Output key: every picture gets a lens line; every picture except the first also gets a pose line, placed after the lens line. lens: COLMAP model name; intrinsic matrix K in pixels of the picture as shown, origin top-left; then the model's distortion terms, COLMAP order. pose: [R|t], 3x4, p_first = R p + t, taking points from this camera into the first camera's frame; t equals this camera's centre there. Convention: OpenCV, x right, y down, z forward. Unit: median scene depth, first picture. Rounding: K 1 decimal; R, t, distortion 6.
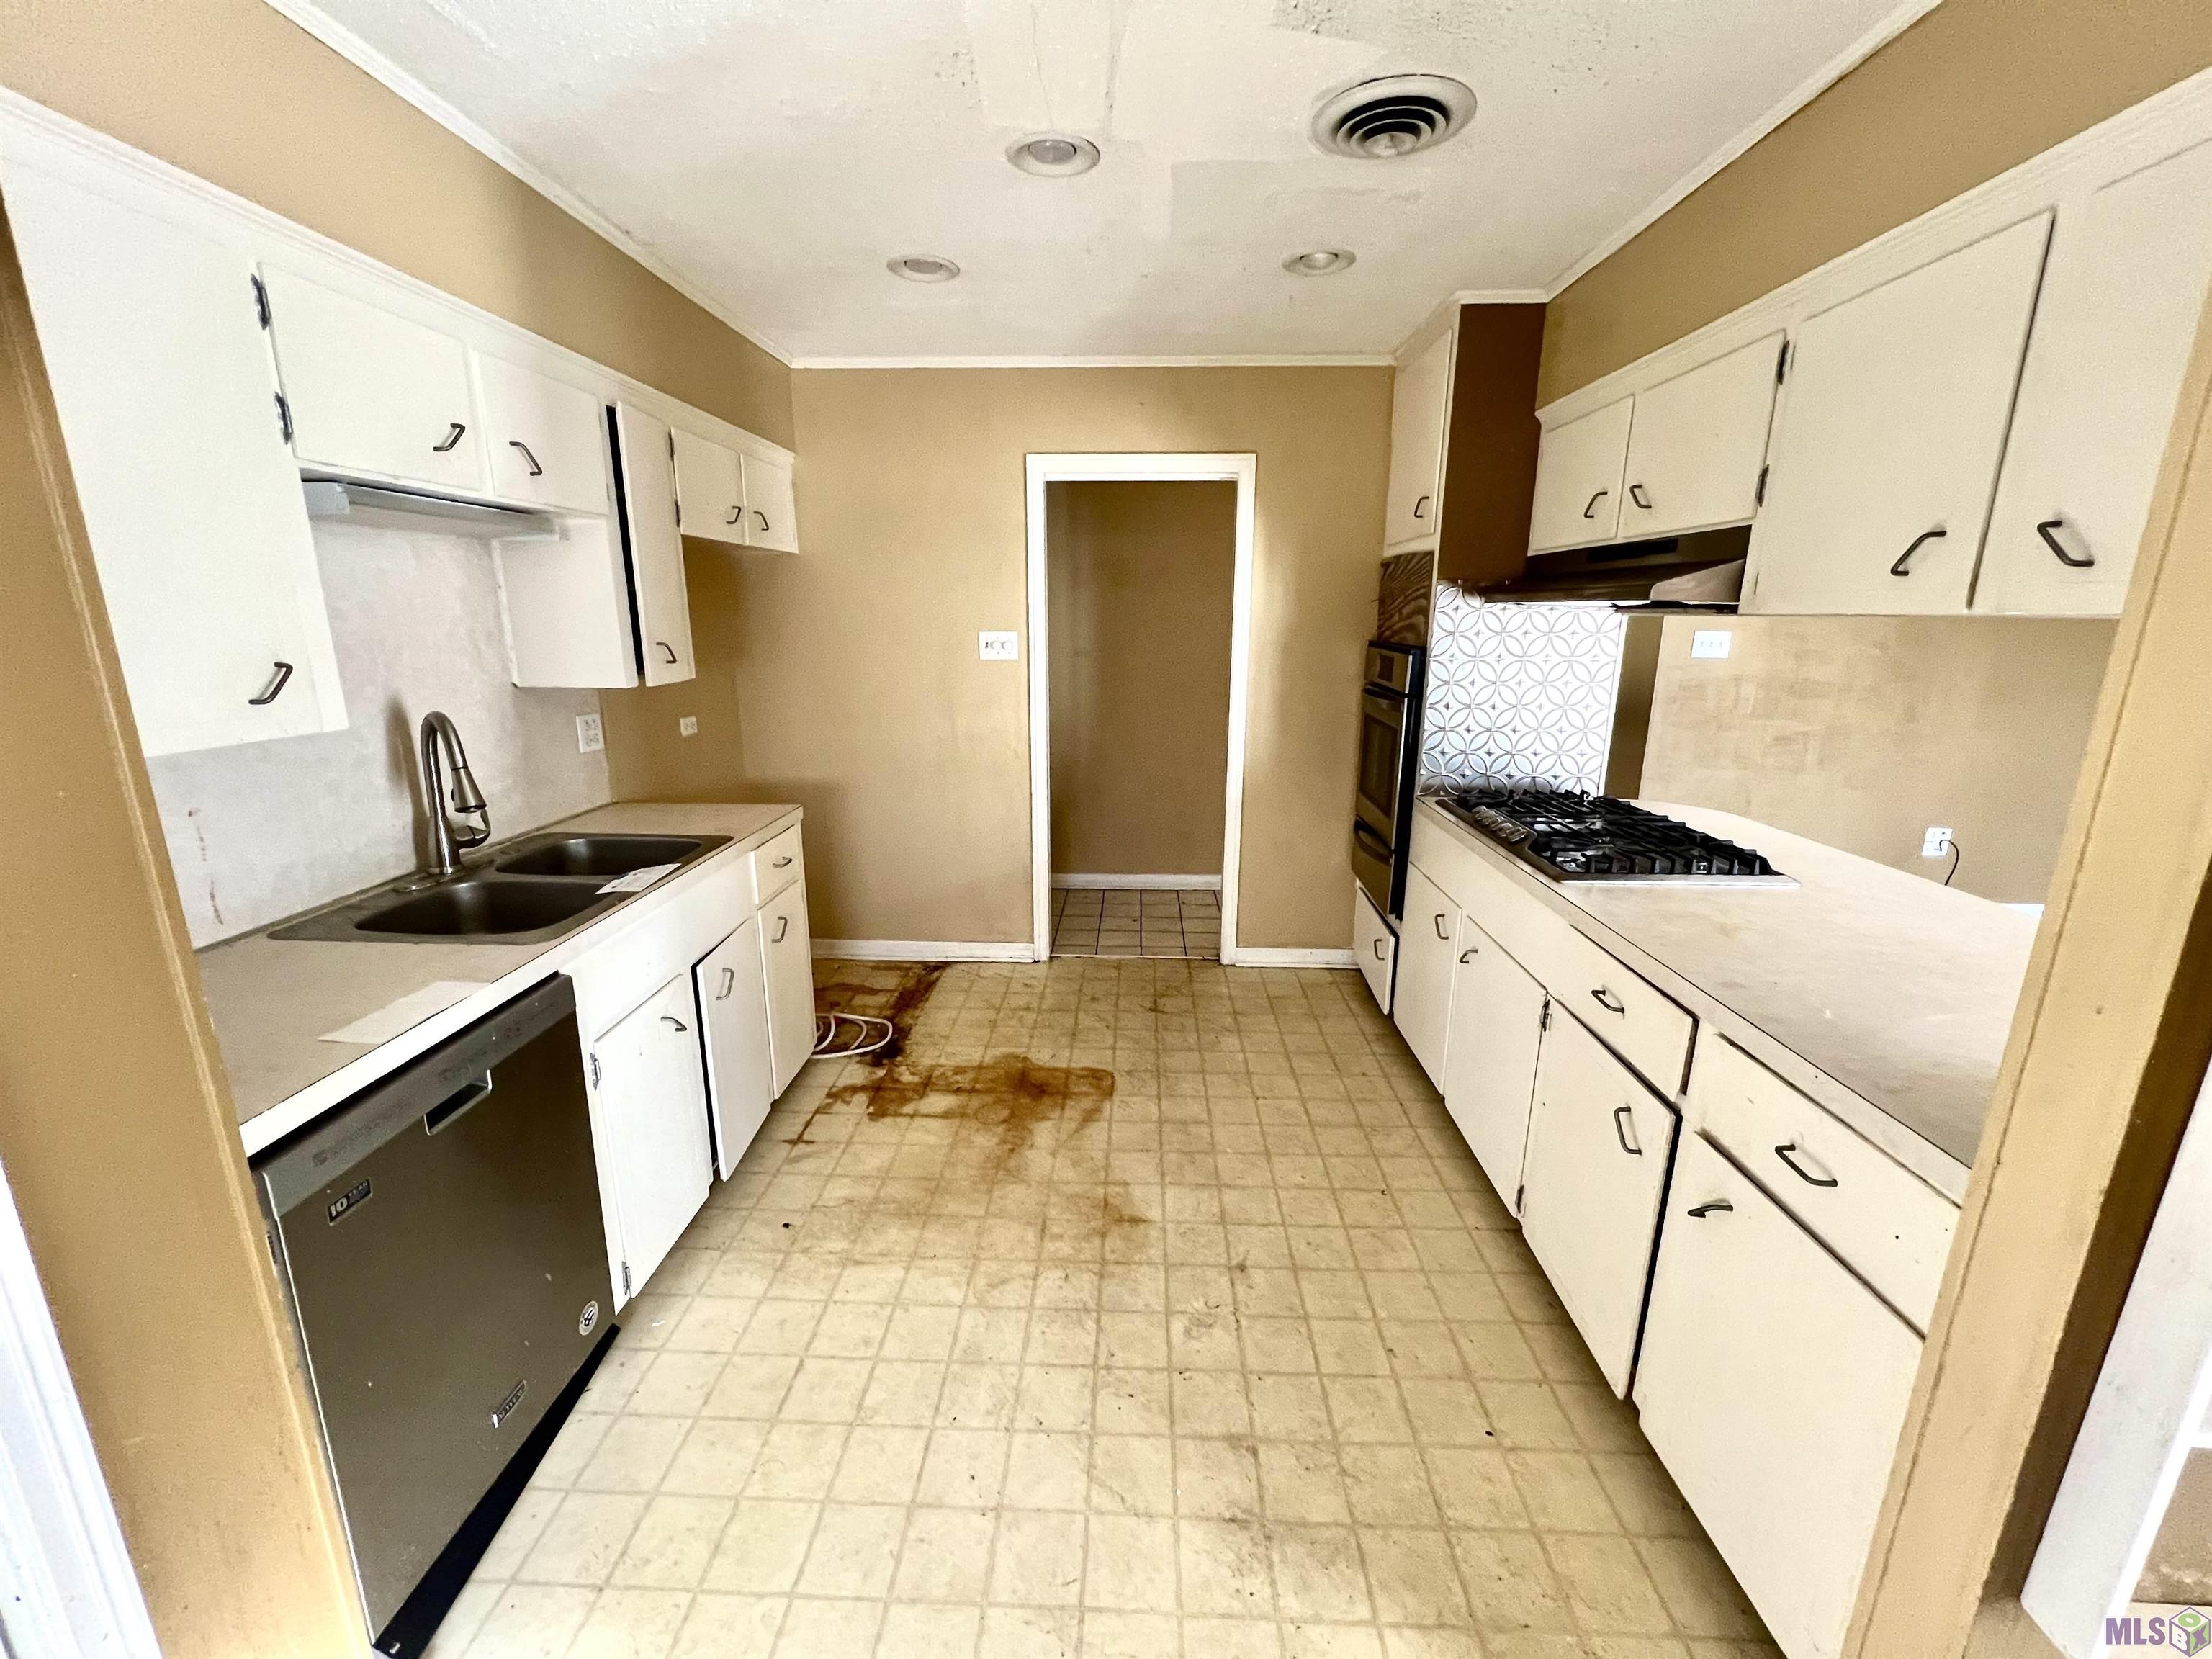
lens RADIAL K [[887.6, 0, 1102.1], [0, 887.6, 824.5], [0, 0, 1]] dist [0.000893, -0.000091]
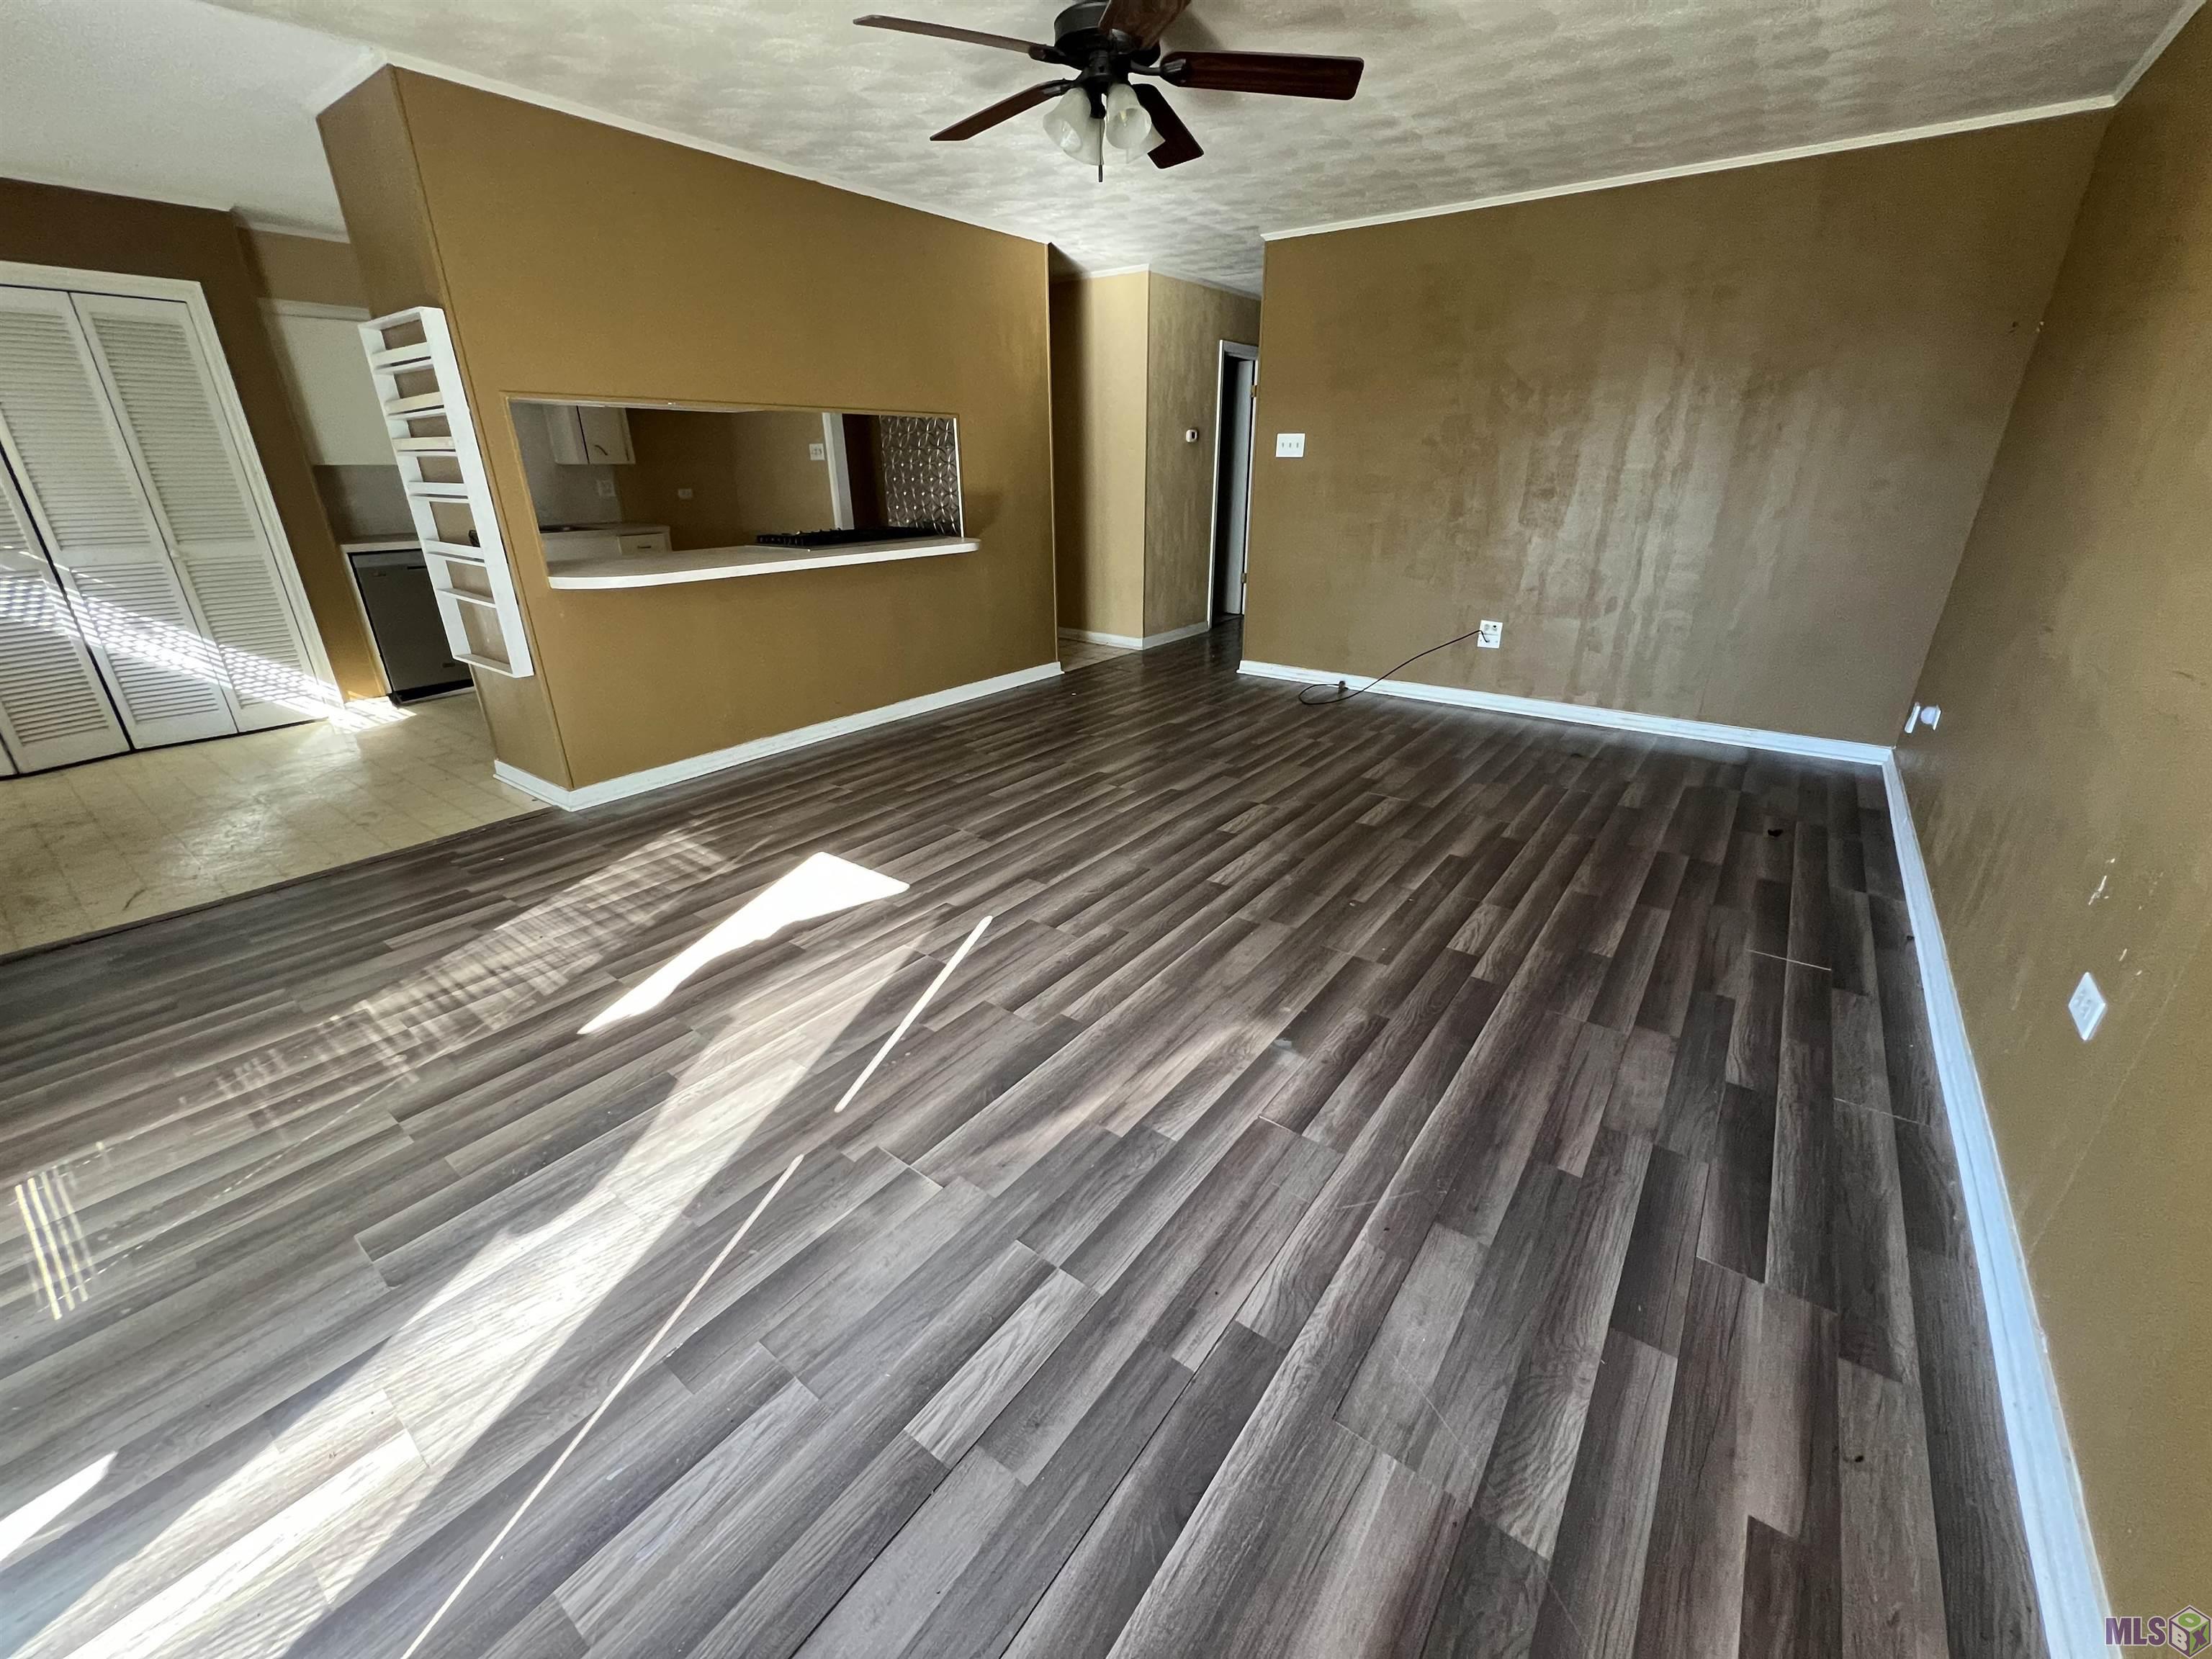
lens RADIAL K [[887.6, 0, 1102.1], [0, 887.6, 824.5], [0, 0, 1]] dist [0.000893, -0.000091]
pose [[0.823178, 0.203076, -0.530225, 1.209070], [-0.119580, 0.974912, 0.187742, 0.102386], [0.555048, -0.091141, 0.826810, -0.184073]]
